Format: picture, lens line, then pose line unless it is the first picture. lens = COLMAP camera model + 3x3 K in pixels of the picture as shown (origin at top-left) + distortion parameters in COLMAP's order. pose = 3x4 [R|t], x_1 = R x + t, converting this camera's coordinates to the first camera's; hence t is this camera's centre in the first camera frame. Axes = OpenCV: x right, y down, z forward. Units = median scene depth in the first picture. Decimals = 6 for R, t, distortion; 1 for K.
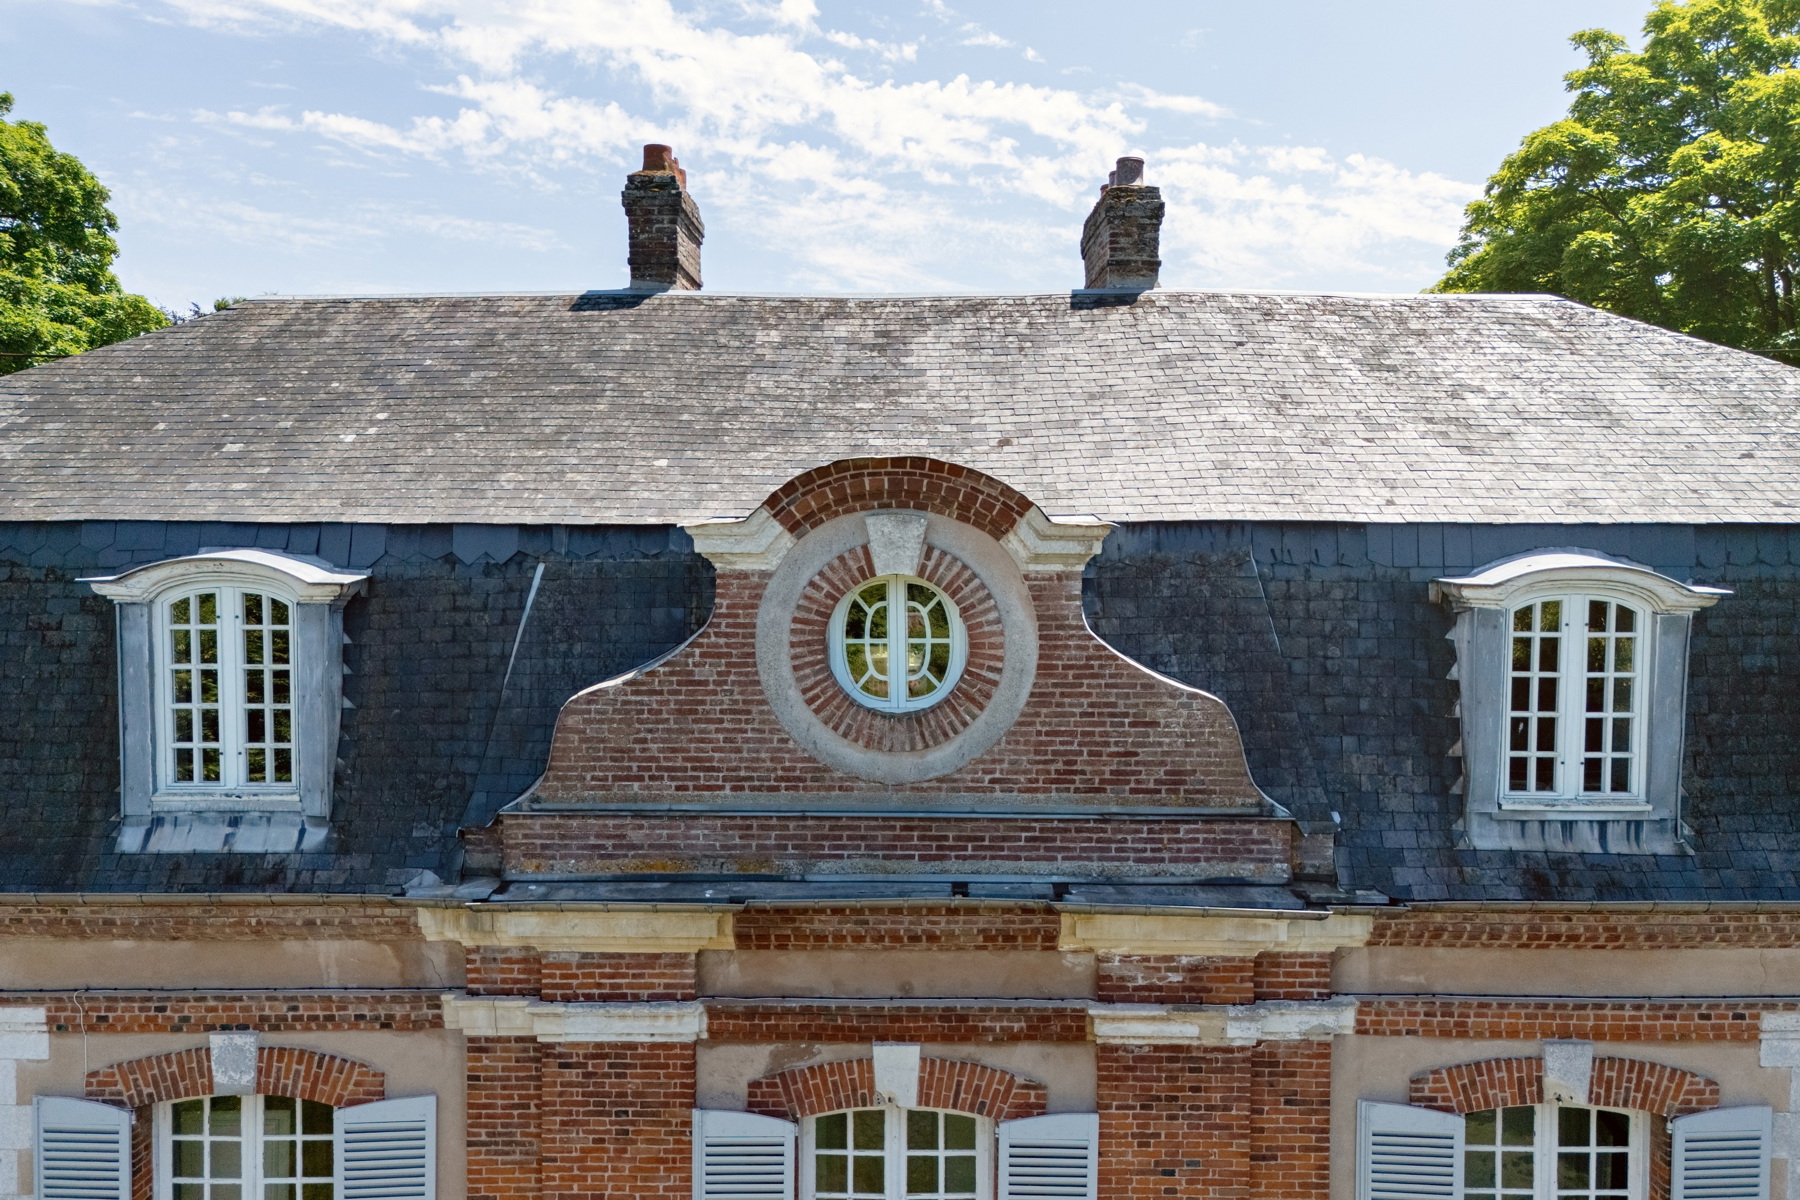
lens RADIAL K [[1392.2, 0, 898.5], [0, 1392.2, 593.4], [0, 0, 1]] dist [0.043435, 0.001854]
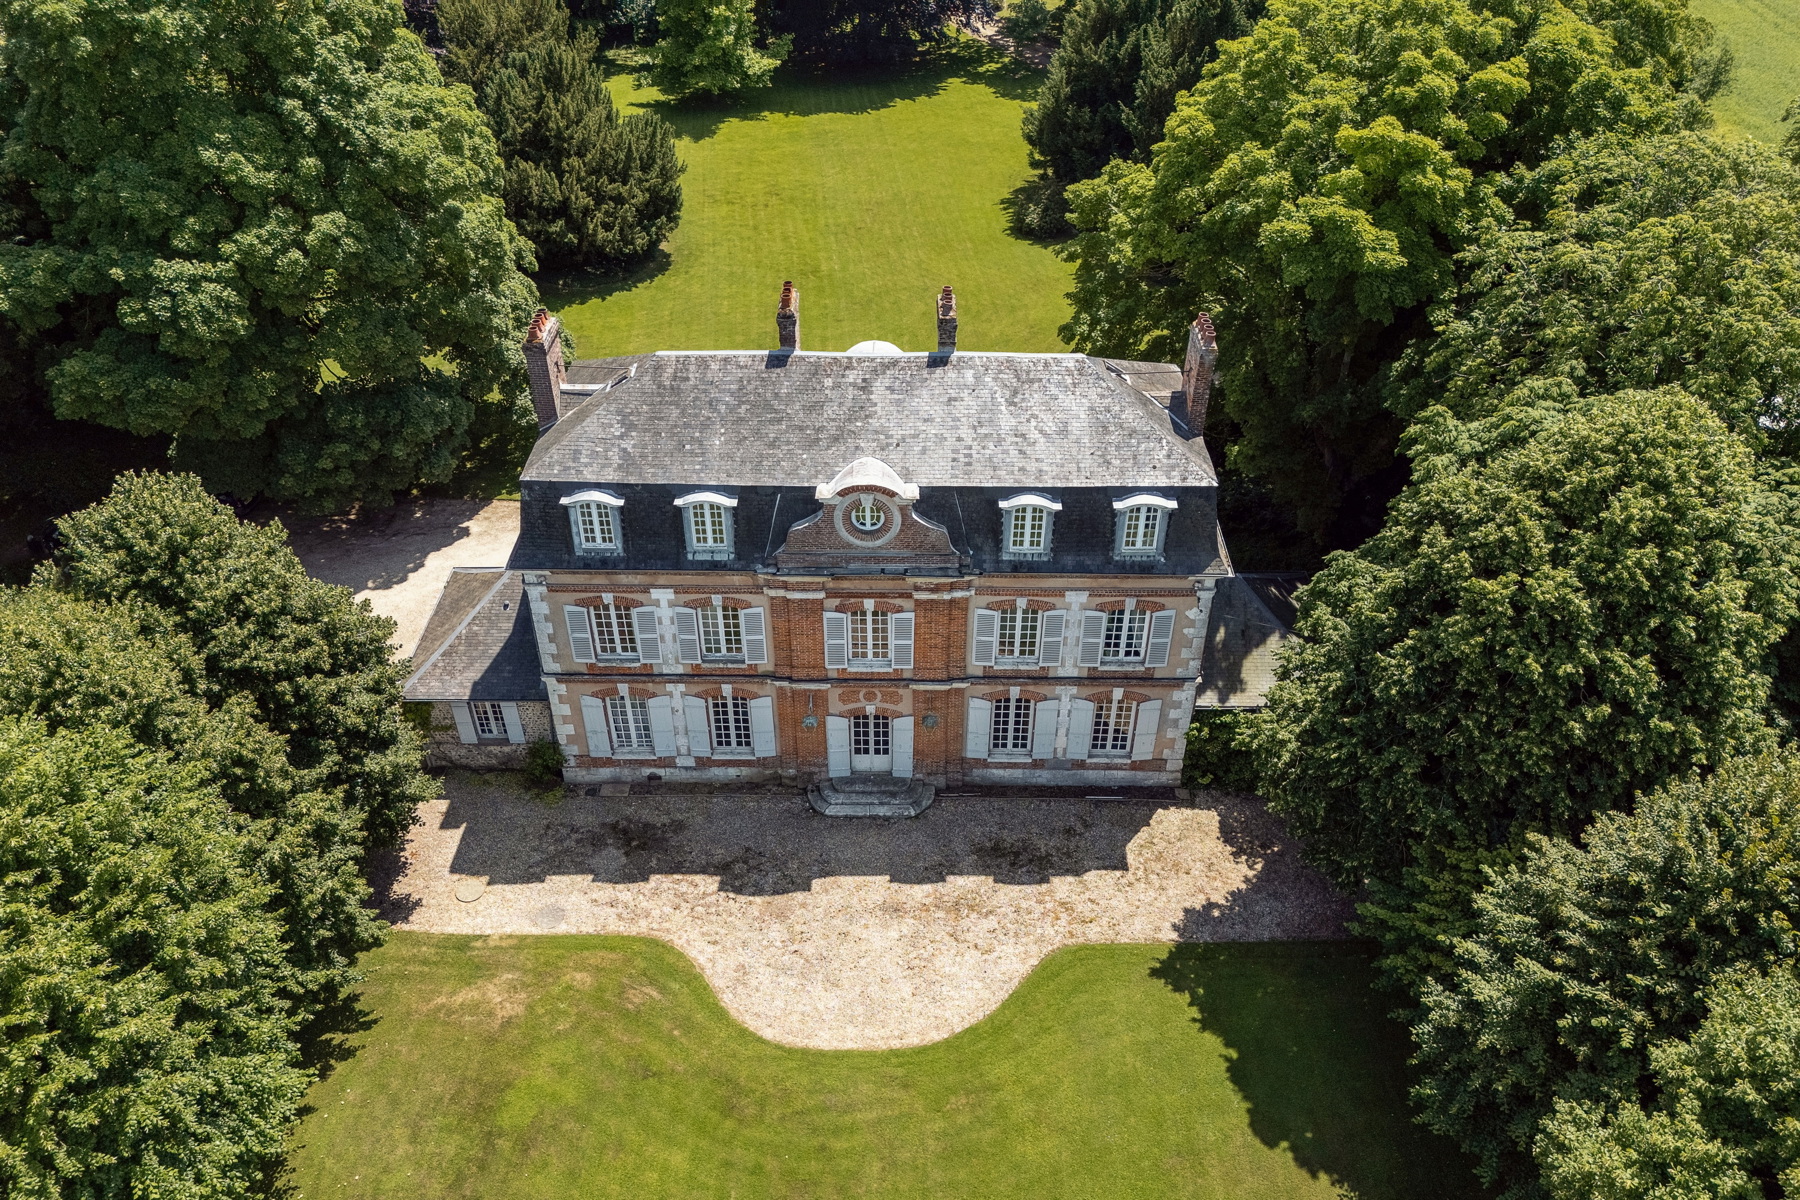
lens RADIAL K [[1392.2, 0, 902.6], [0, 1392.2, 612.5], [0, 0, 1]] dist [0.043435, 0.001854]
pose [[0.999998, -0.000829, 0.001921, 0.094614], [-0.000318, 0.847259, 0.531179, -1.934284], [-0.002068, -0.531179, 0.847257, -2.682650]]
